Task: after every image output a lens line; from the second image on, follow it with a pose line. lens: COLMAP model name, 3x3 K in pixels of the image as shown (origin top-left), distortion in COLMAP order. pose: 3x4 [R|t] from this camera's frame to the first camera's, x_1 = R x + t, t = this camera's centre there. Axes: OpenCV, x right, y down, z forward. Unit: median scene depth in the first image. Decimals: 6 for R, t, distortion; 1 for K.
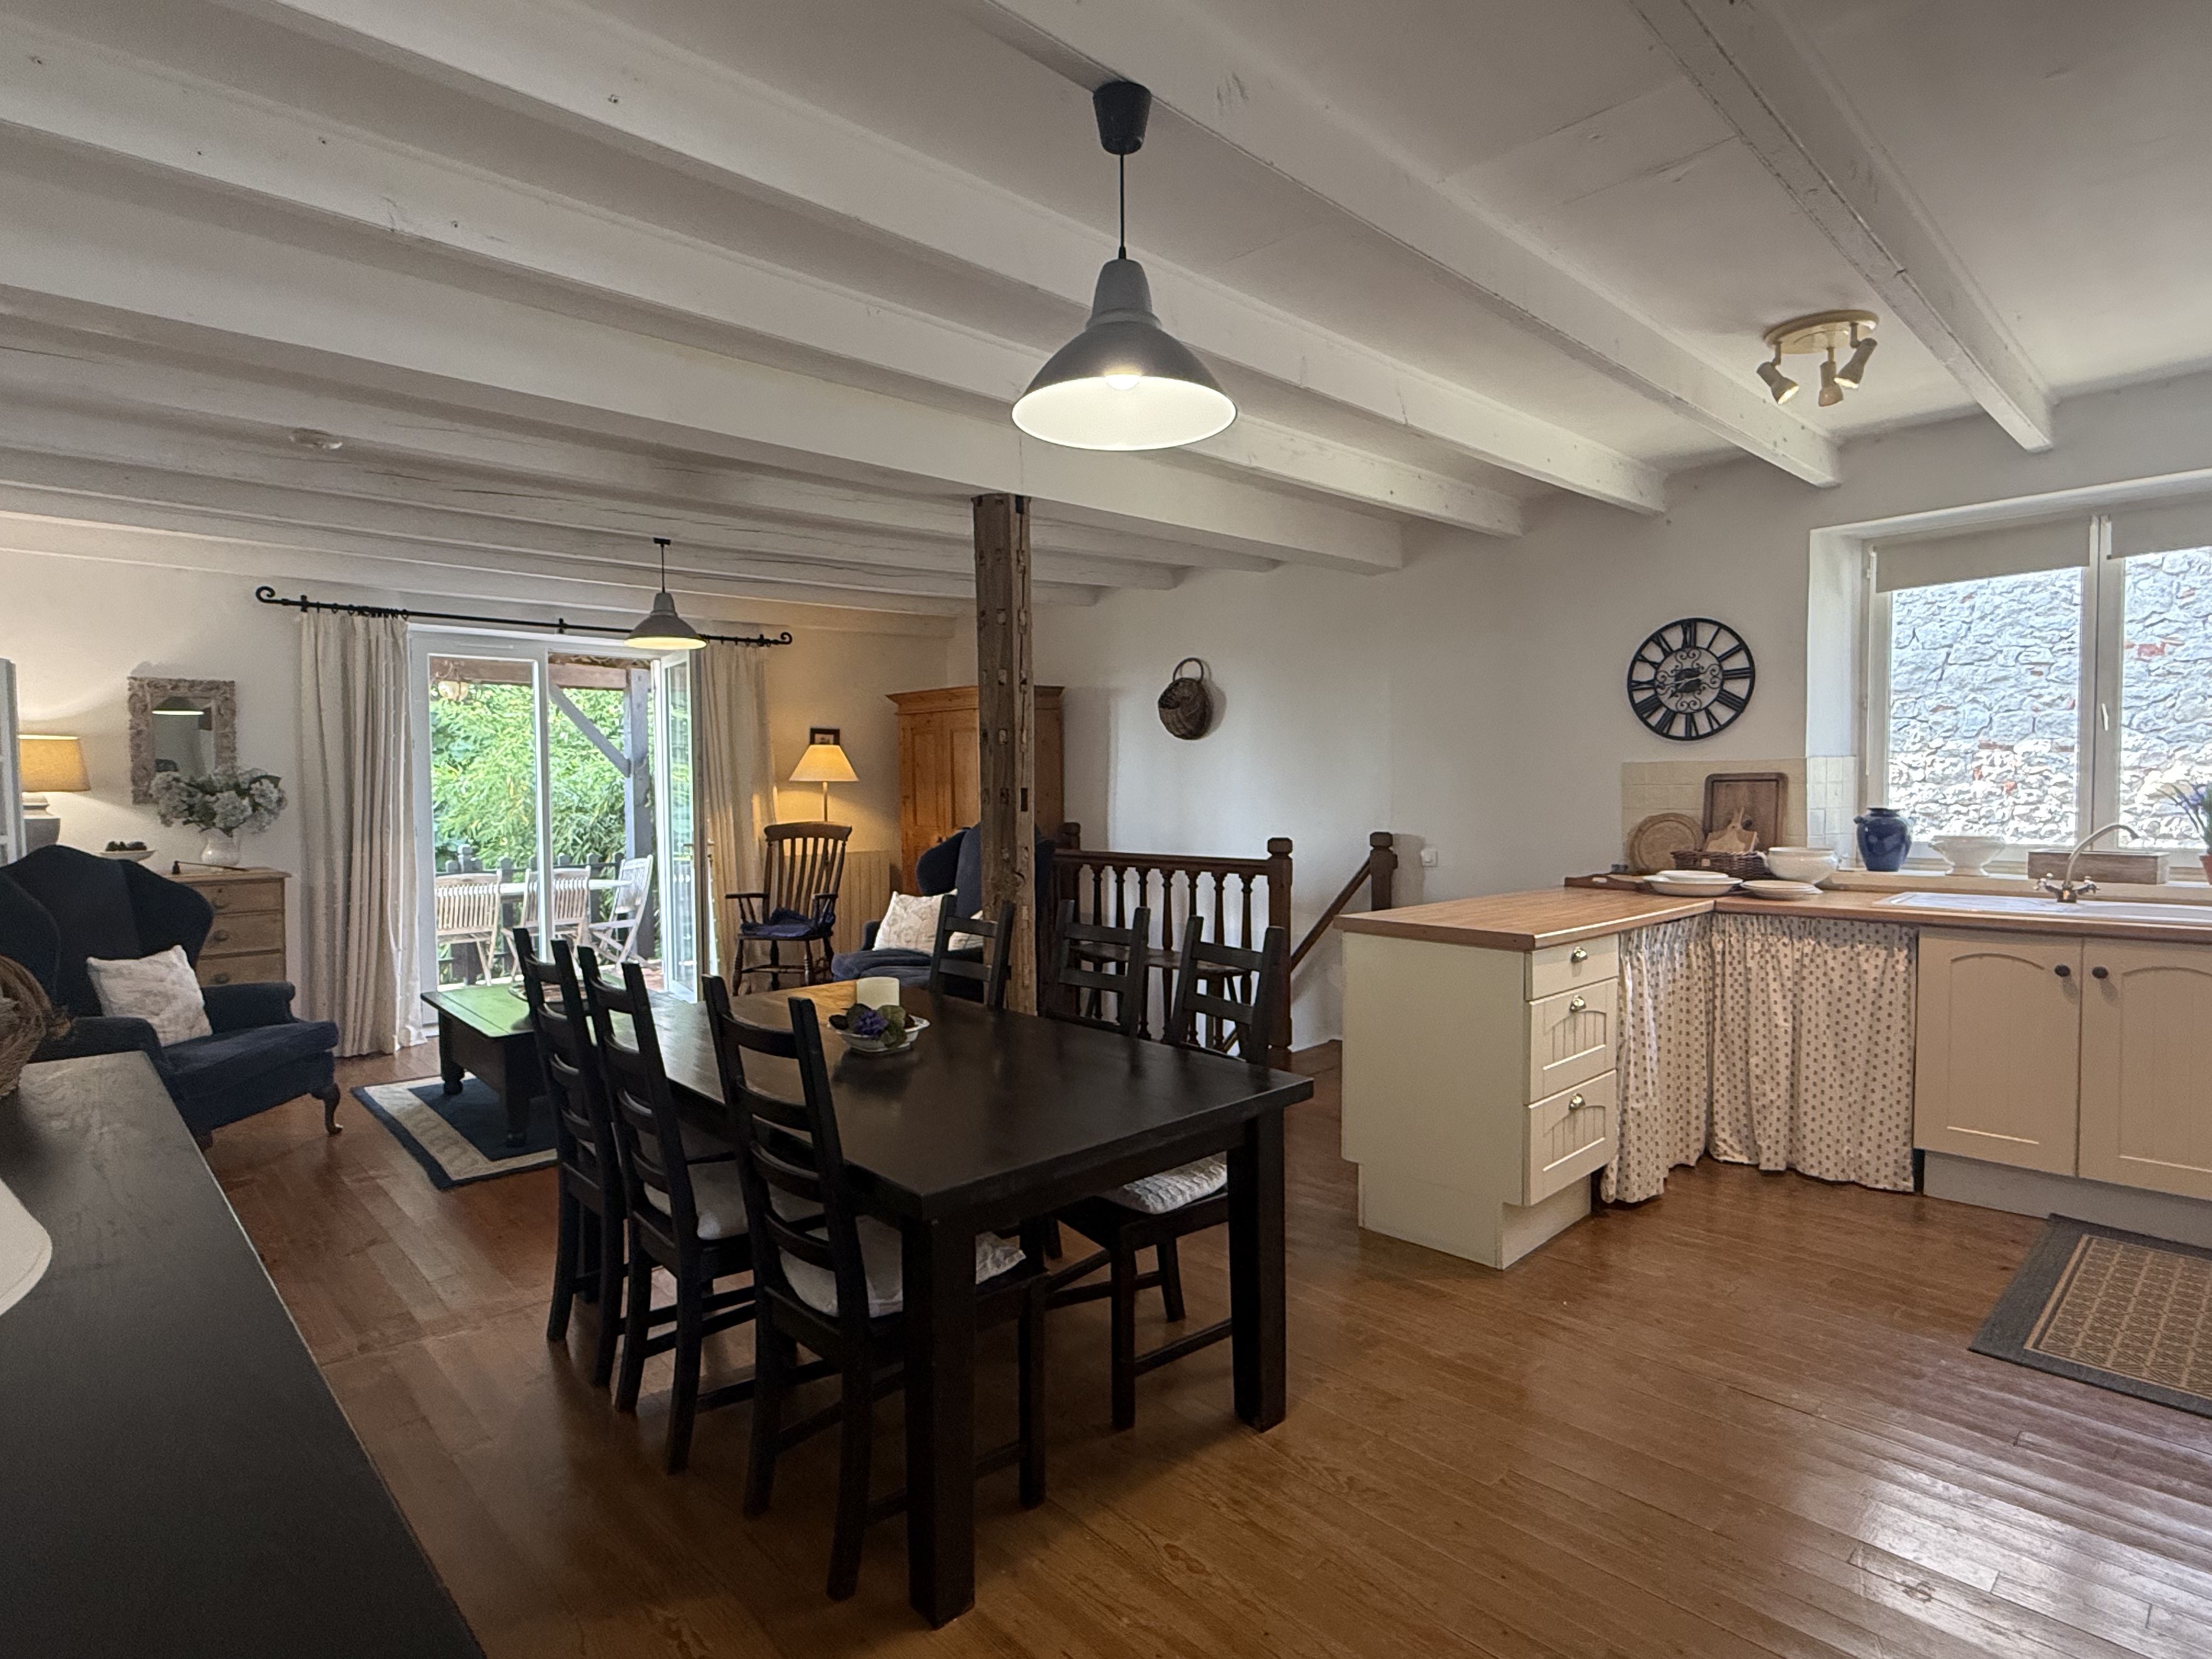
lens RADIAL K [[1145.3, 0, 1106.0], [0, 1145.3, 829.5], [0, 0, 1]] dist [0.004696, -0.002489]
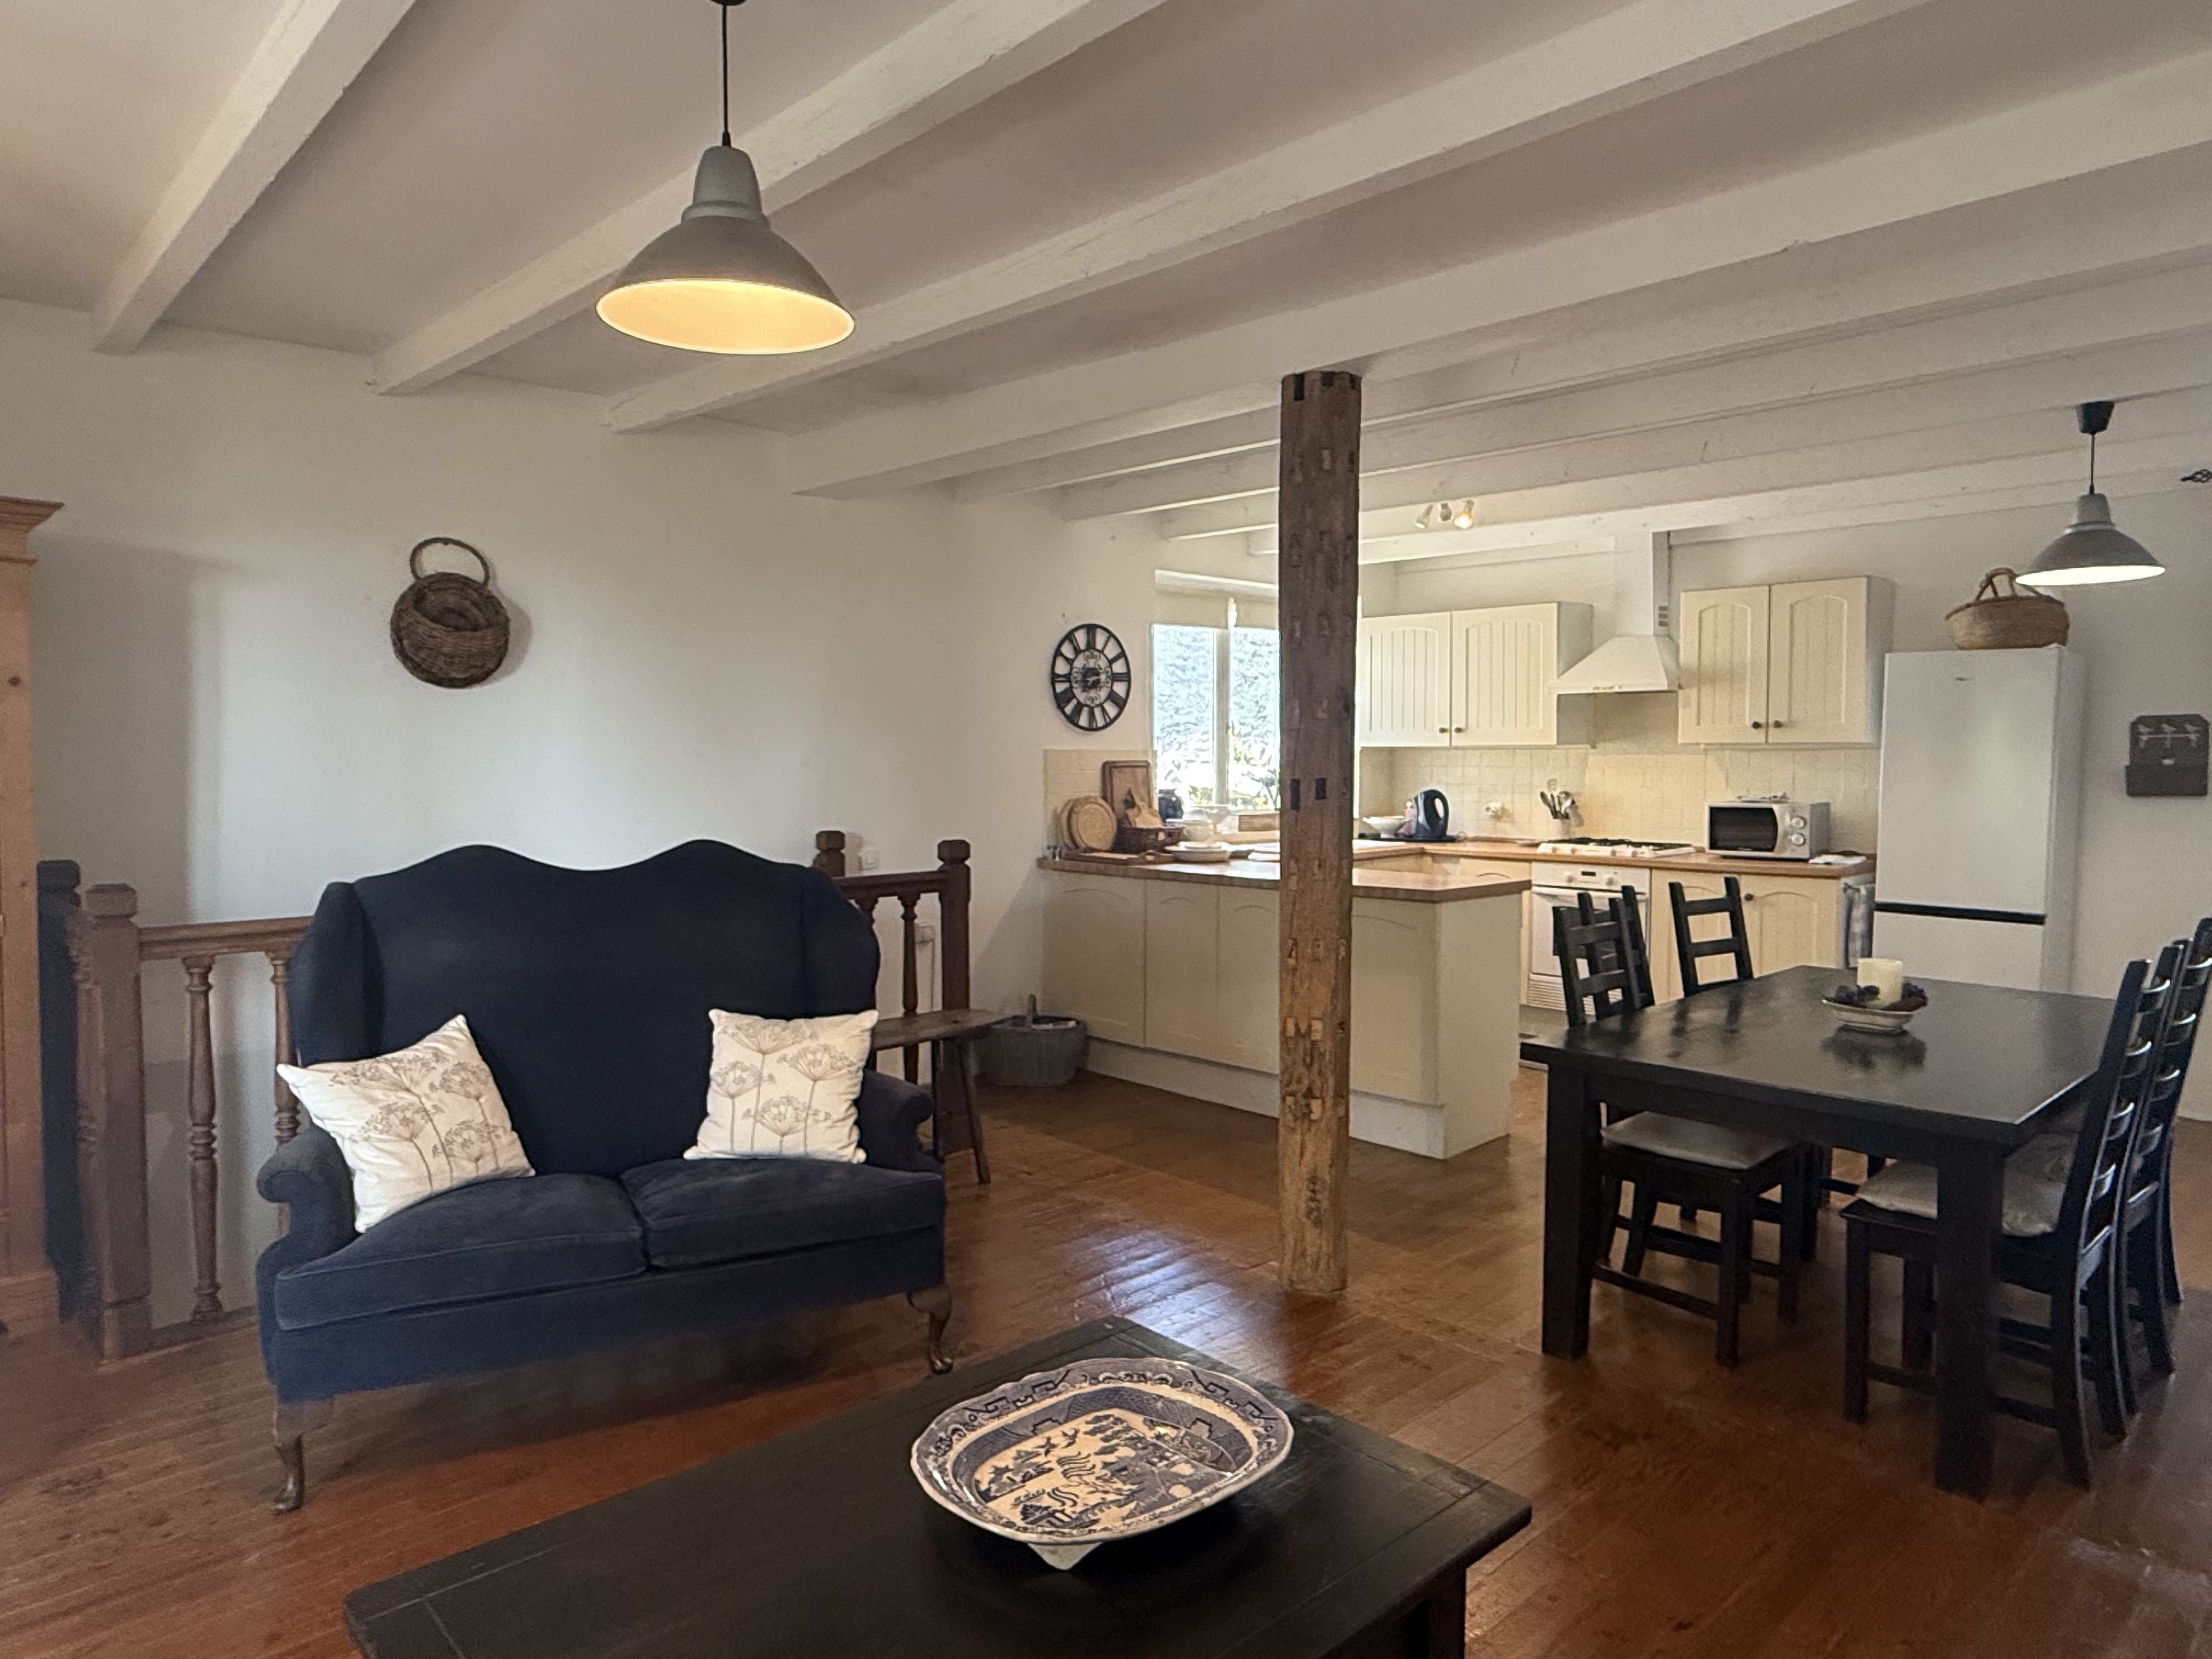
lens RADIAL K [[1357.7, 0, 1106.0], [0, 1357.7, 829.5], [0, 0, 1]] dist [0.000344, -0.000088]
pose [[-0.007739, -0.045710, 0.998925, -0.858941], [0.036693, 0.998269, 0.045964, -0.043002], [-0.999297, 0.037009, -0.006048, 1.026624]]
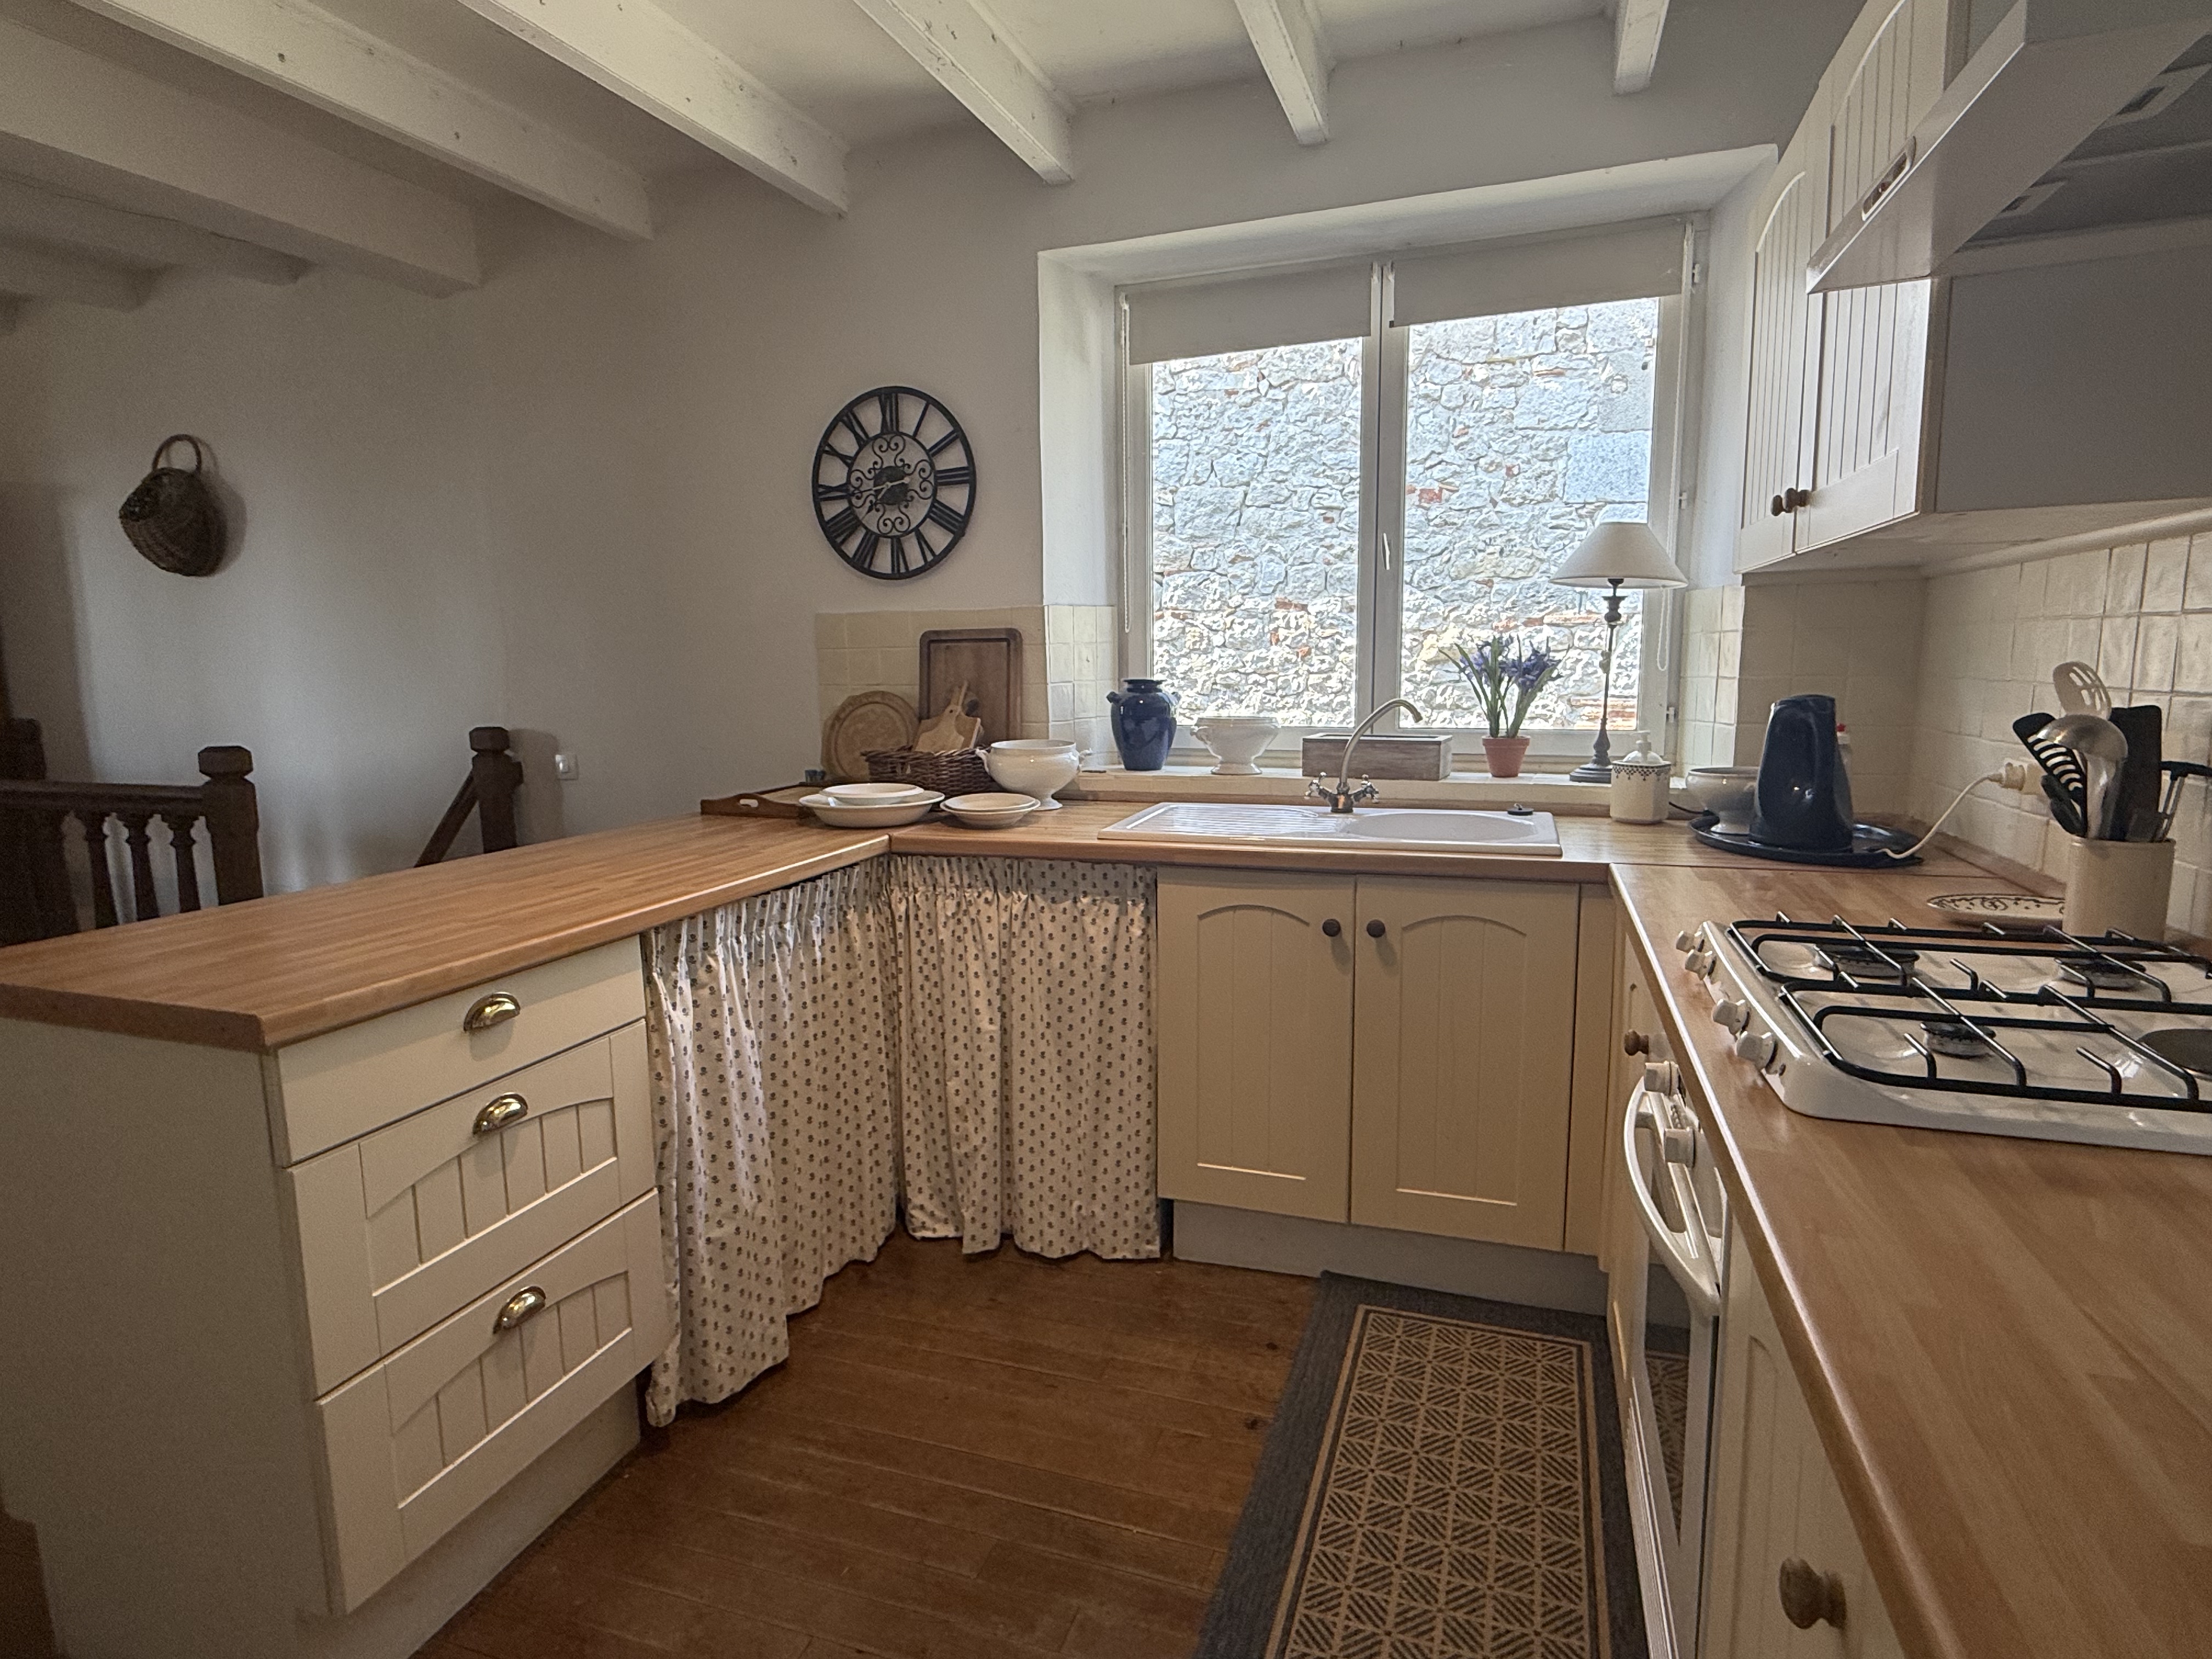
lens RADIAL K [[1171.6, 0, 1106.0], [0, 1171.6, 829.5], [0, 0, 1]] dist [0.002574, -0.000781]
pose [[0.888089, -0.070526, 0.454229, 0.308252], [0.022560, 0.993657, 0.110171, -0.006703], [-0.459118, -0.087594, 0.884046, 0.347885]]
